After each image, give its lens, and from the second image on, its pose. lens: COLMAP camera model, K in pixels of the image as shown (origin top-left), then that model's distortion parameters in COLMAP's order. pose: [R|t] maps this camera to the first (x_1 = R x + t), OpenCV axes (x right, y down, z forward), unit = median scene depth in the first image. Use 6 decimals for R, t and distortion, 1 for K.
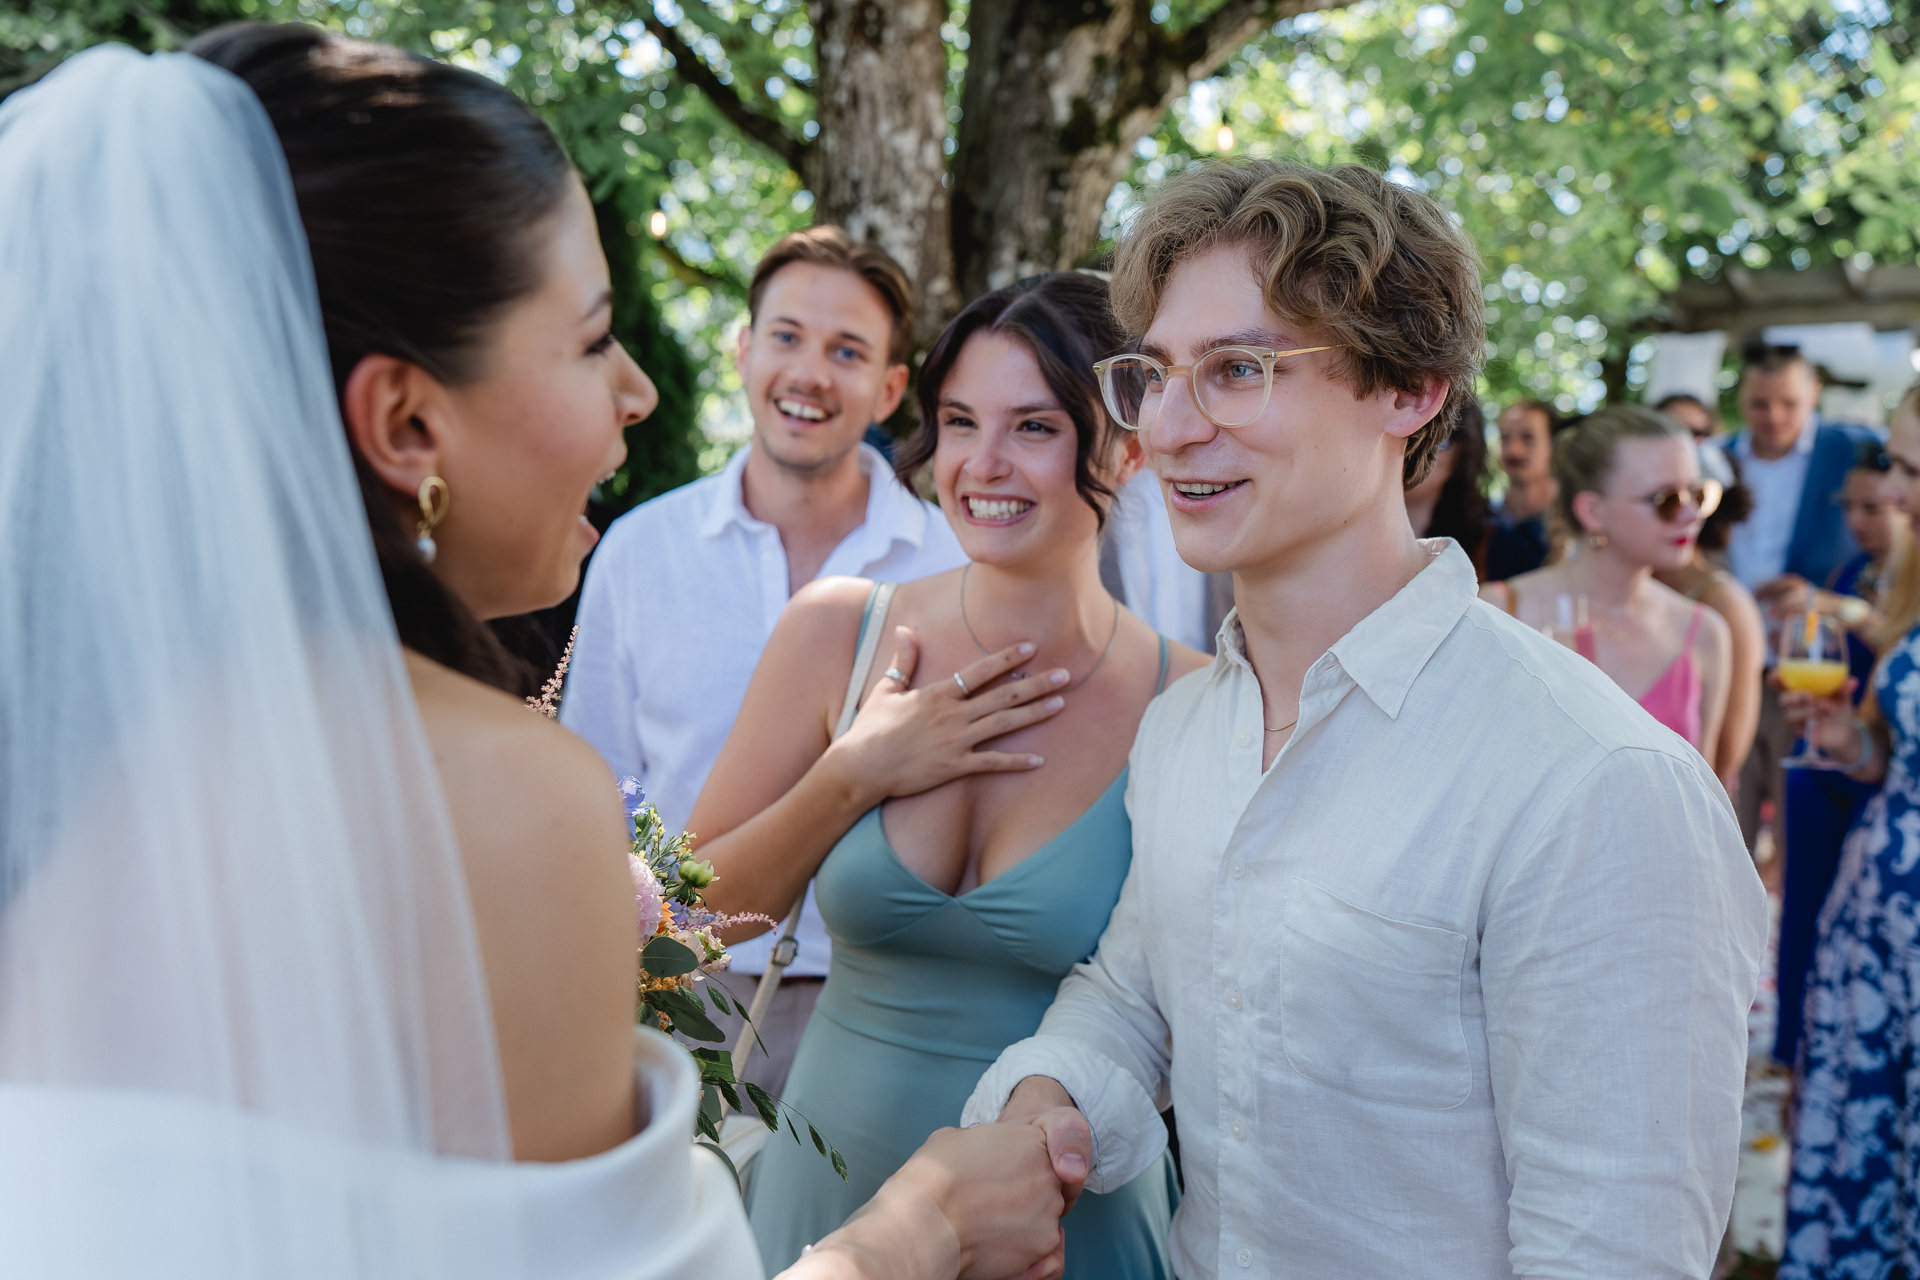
lens RADIAL K [[1586.2, 0, 962.7], [0, 1586.2, 626.3], [0, 0, 1]] dist [0.032812, -0.063596]
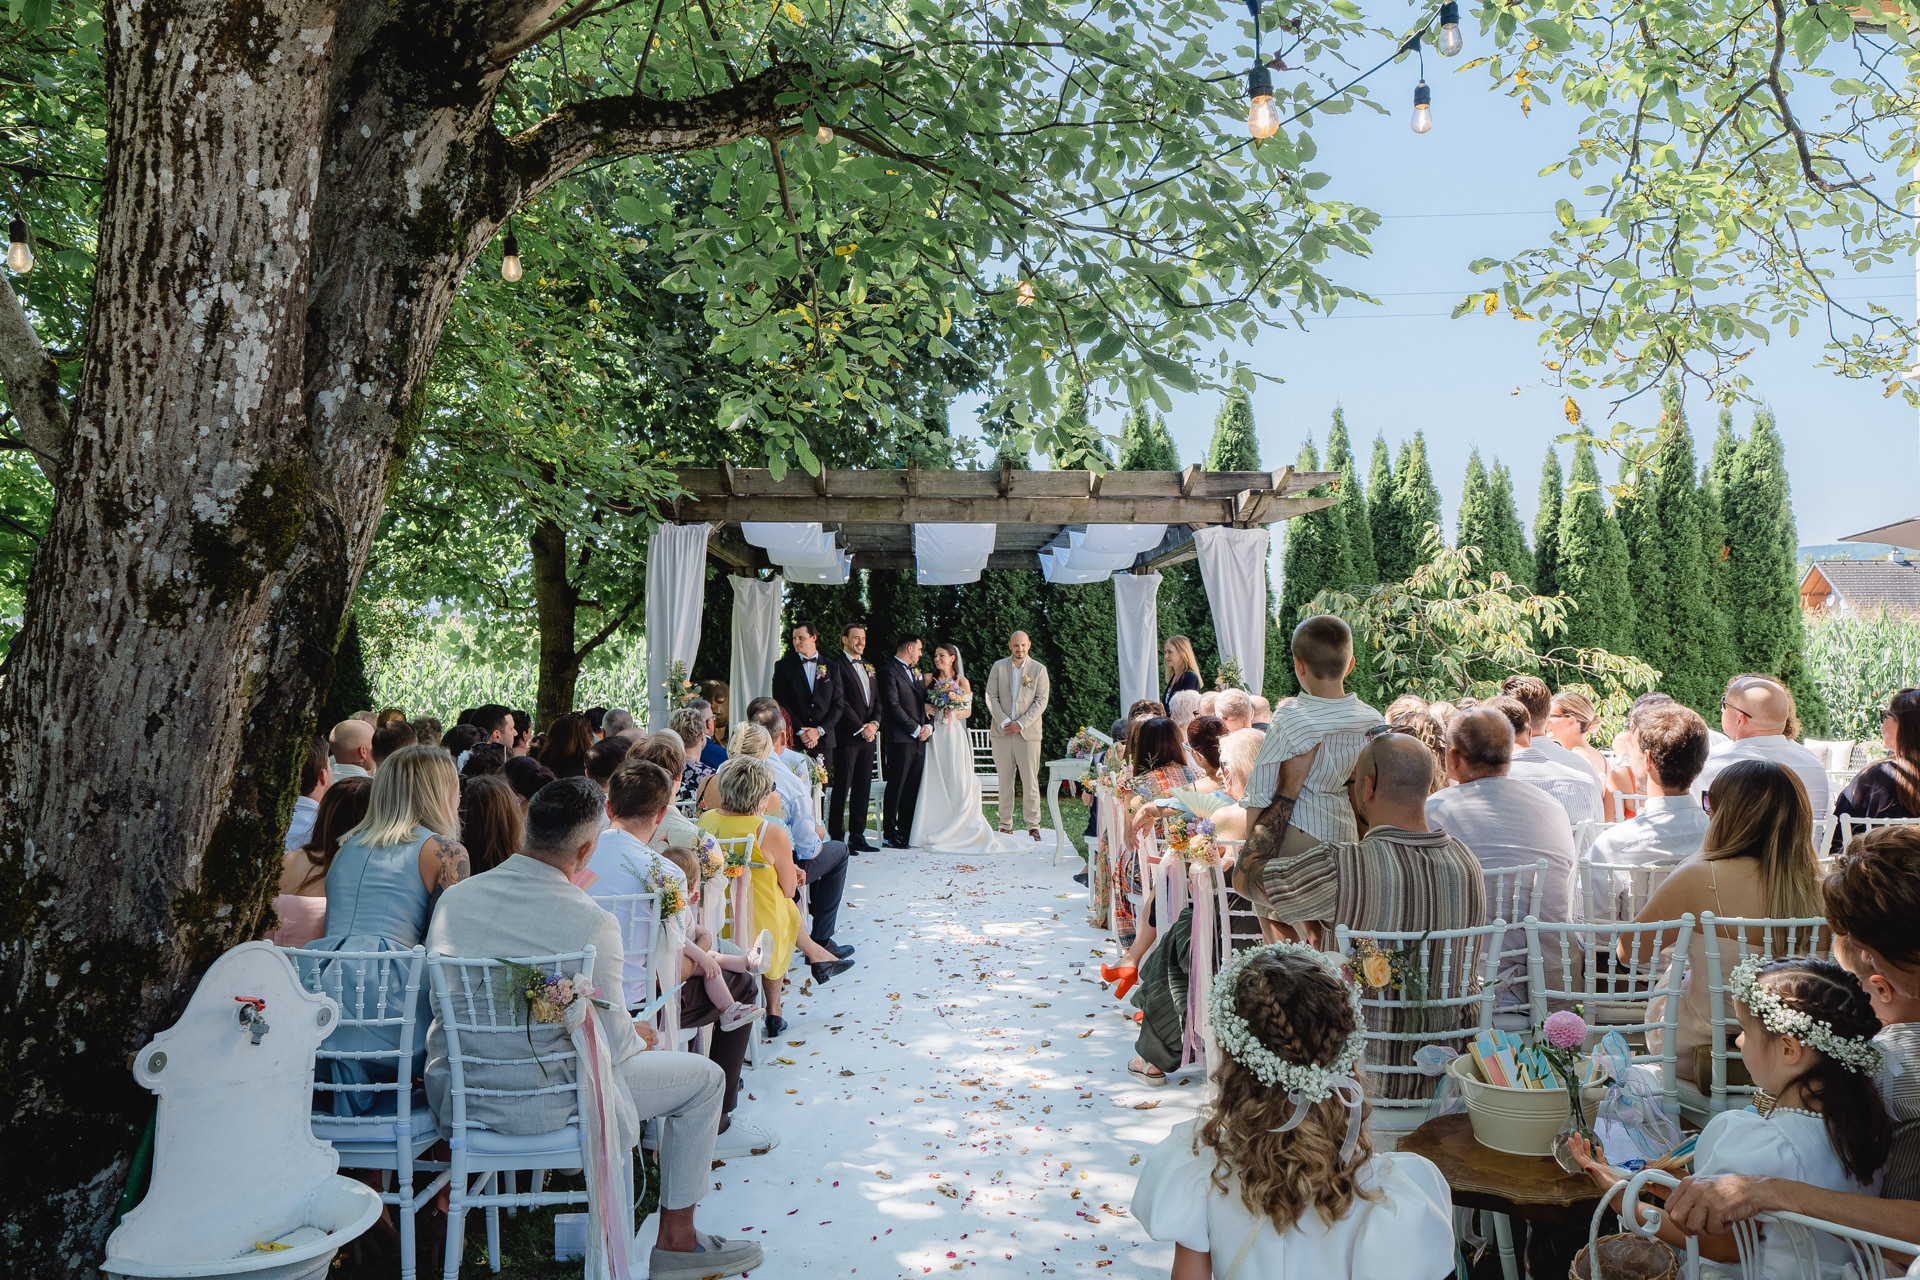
lens RADIAL K [[1586.2, 0, 992.5], [0, 1586.2, 654.1], [0, 0, 1]] dist [0.032812, -0.063596]
pose [[0.730126, -0.003779, 0.683302, -0.278775], [0.069942, 0.995146, -0.069231, -0.018867], [-0.679724, 0.098339, 0.726846, 0.237521]]
